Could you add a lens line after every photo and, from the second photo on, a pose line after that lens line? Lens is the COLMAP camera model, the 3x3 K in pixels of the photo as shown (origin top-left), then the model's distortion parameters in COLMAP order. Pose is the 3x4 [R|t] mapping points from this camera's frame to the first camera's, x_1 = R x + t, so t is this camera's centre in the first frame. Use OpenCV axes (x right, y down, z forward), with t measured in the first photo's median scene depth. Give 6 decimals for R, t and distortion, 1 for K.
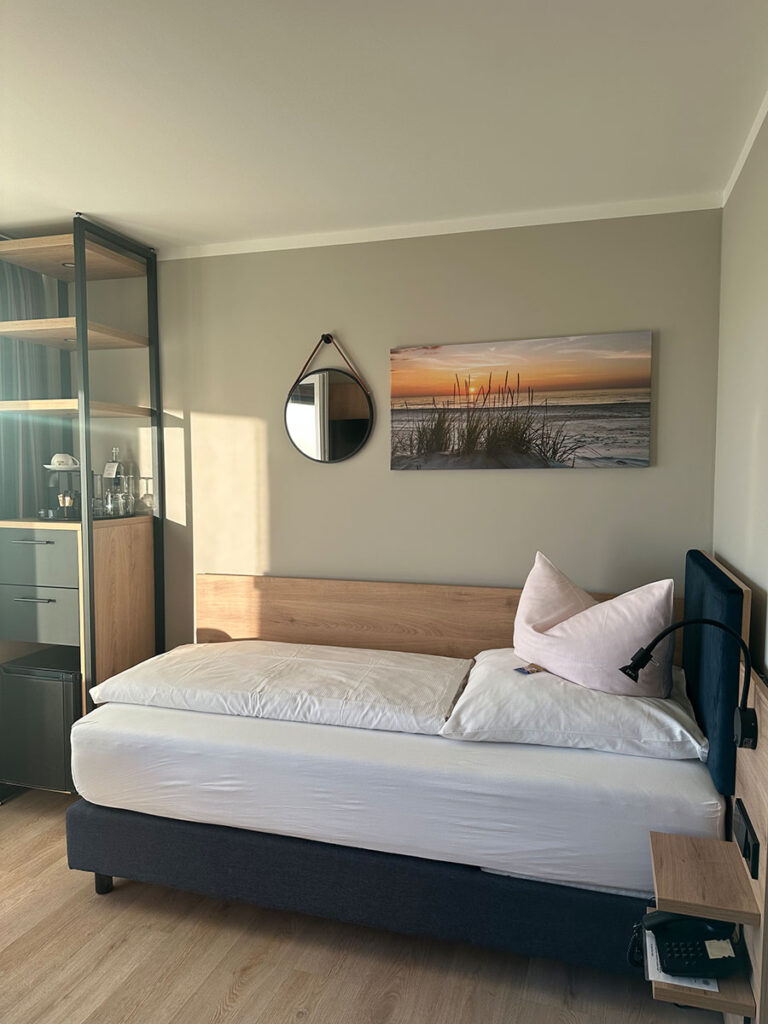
lens RADIAL K [[718.5, 0, 384.0], [0, 718.5, 512.0], [0, 0, 1]] dist [0.197310, -0.376839]
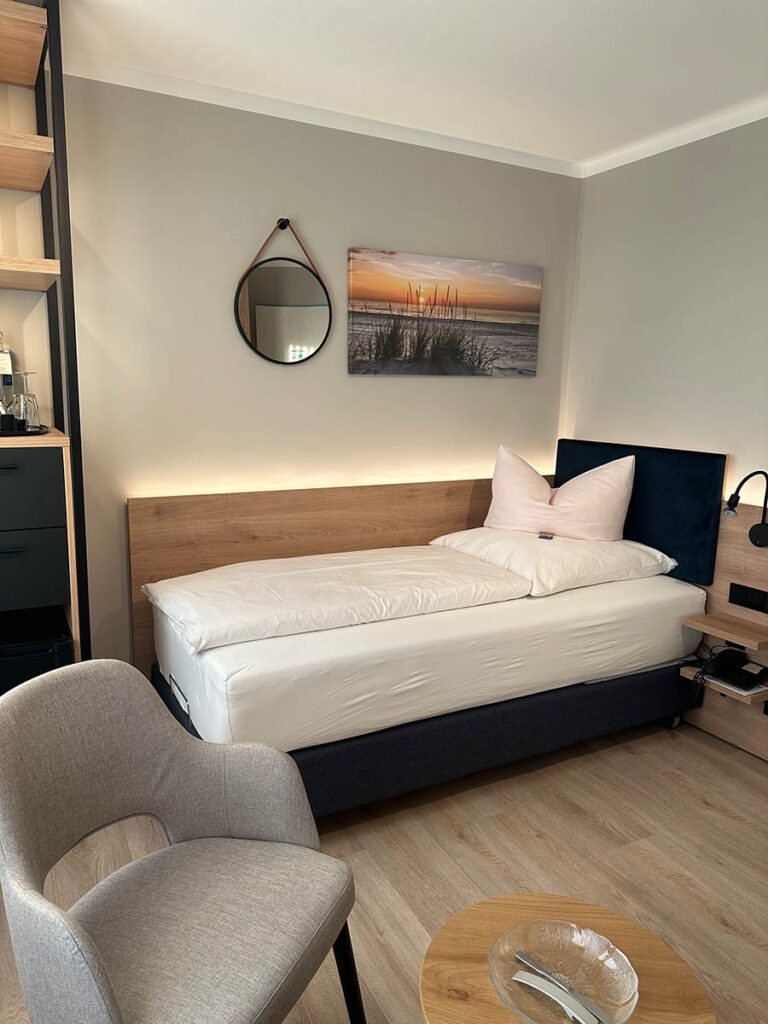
lens RADIAL K [[718.5, 0, 384.0], [0, 718.5, 512.0], [0, 0, 1]] dist [0.197310, -0.376839]
pose [[0.696083, -0.109965, 0.709490, -0.725636], [0.026026, 0.991416, 0.128127, 0.004053], [-0.717489, -0.070721, 0.692970, 0.267762]]
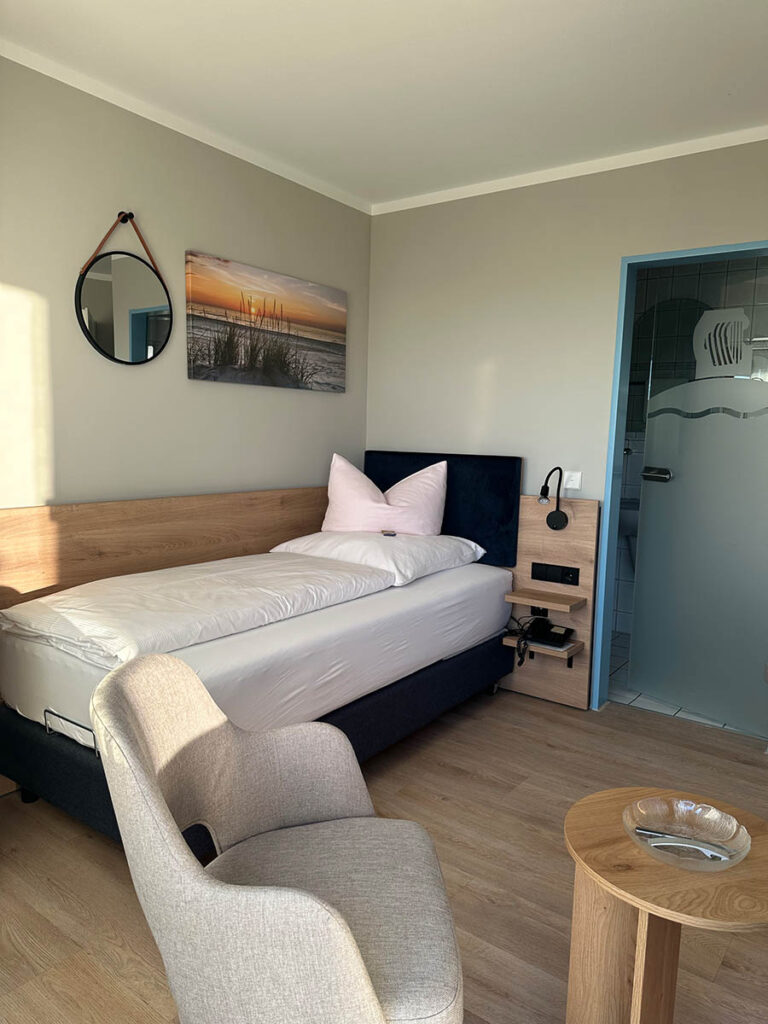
lens RADIAL K [[718.5, 0, 384.0], [0, 718.5, 512.0], [0, 0, 1]] dist [0.197310, -0.376839]
pose [[0.314562, -0.096572, 0.944312, -0.889753], [0.033739, 0.995320, 0.090550, 0.041029], [-0.948637, 0.003376, 0.316348, 0.468217]]
